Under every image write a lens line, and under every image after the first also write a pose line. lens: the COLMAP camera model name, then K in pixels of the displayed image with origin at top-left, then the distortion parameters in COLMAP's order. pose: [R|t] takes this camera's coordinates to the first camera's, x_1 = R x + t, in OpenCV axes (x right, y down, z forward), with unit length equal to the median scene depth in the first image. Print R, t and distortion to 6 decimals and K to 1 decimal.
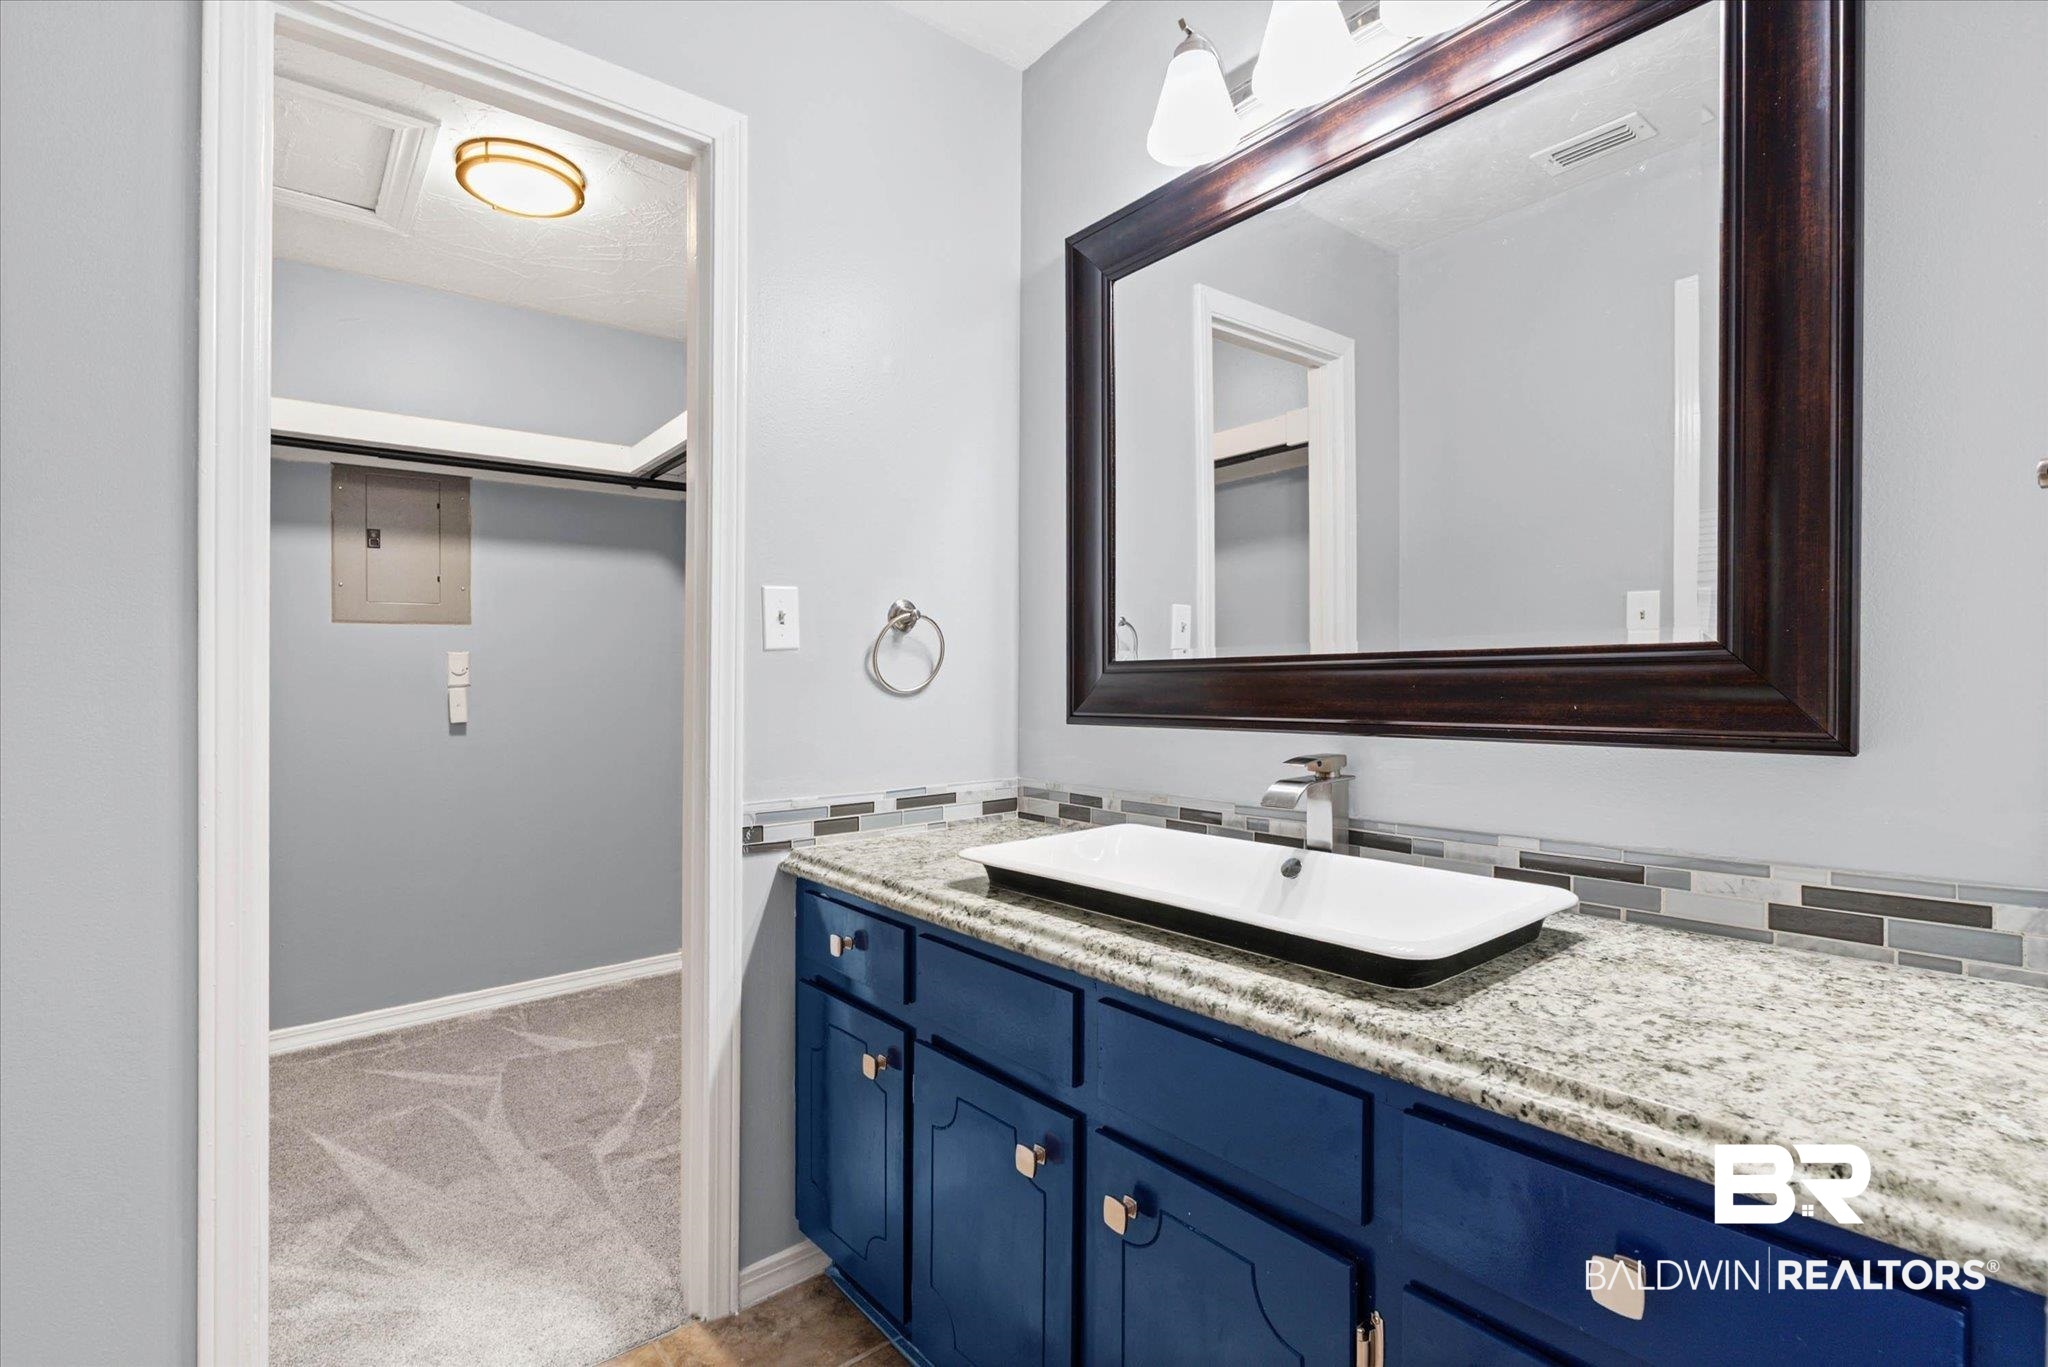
lens RADIAL K [[958.9, 0, 998.6], [0, 958.9, 684.5], [0, 0, 1]] dist [-0.001391, 0.000528]
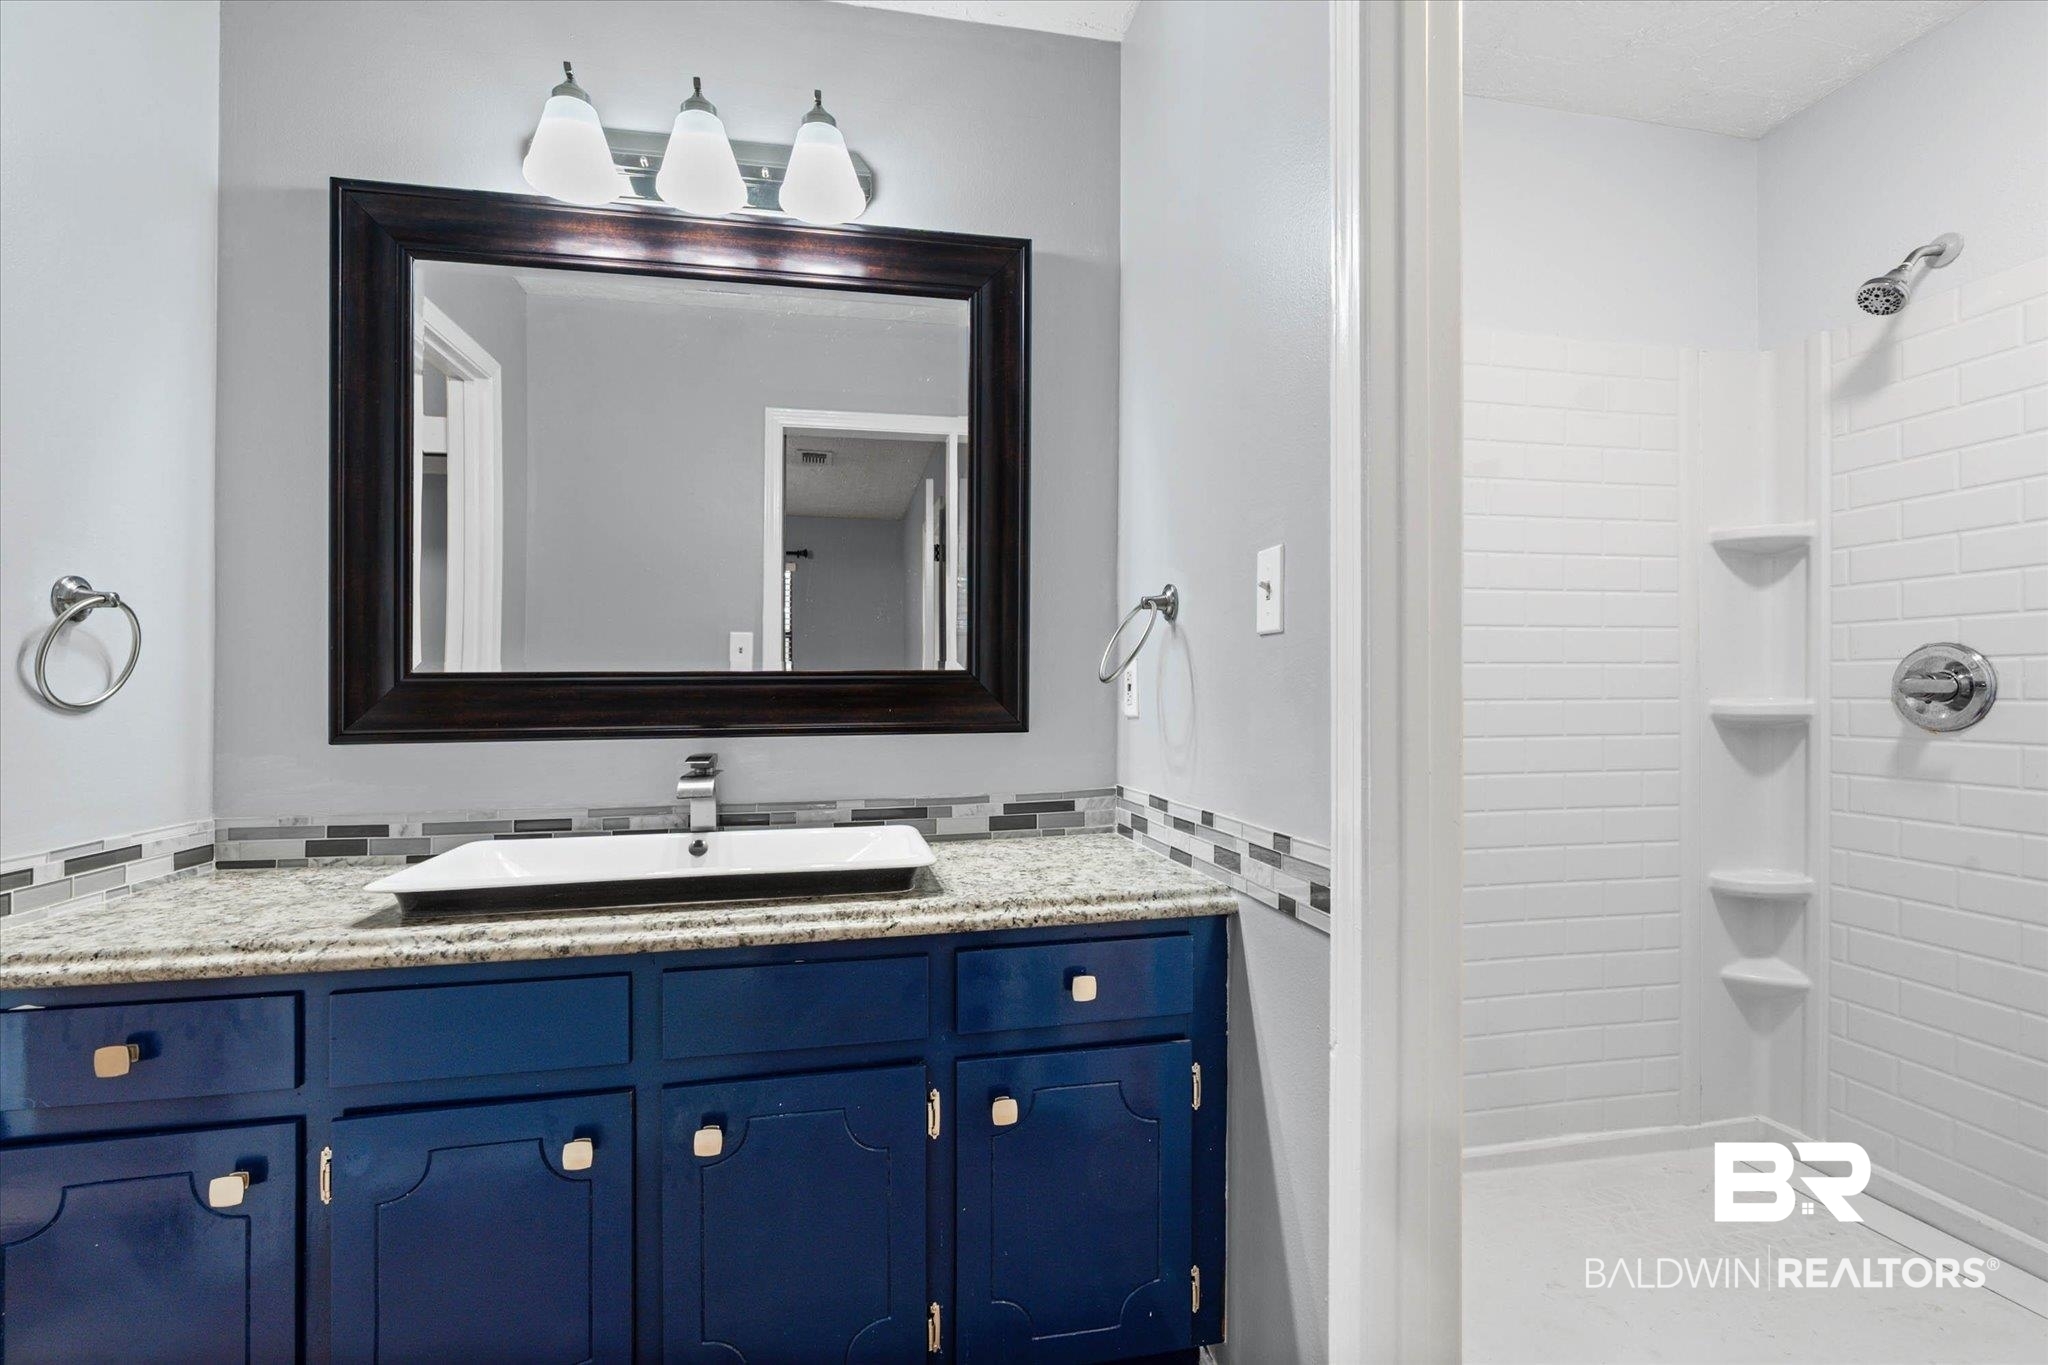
lens RADIAL K [[936.8, 0, 1033.7], [0, 936.8, 708.3], [0, 0, 1]] dist [-0.005995, -0.000137]
pose [[0.457447, -0.003962, 0.889228, -0.503972], [0.006890, 0.999976, 0.000911, 0.016643], [-0.889210, 0.005710, 0.457464, 0.083719]]
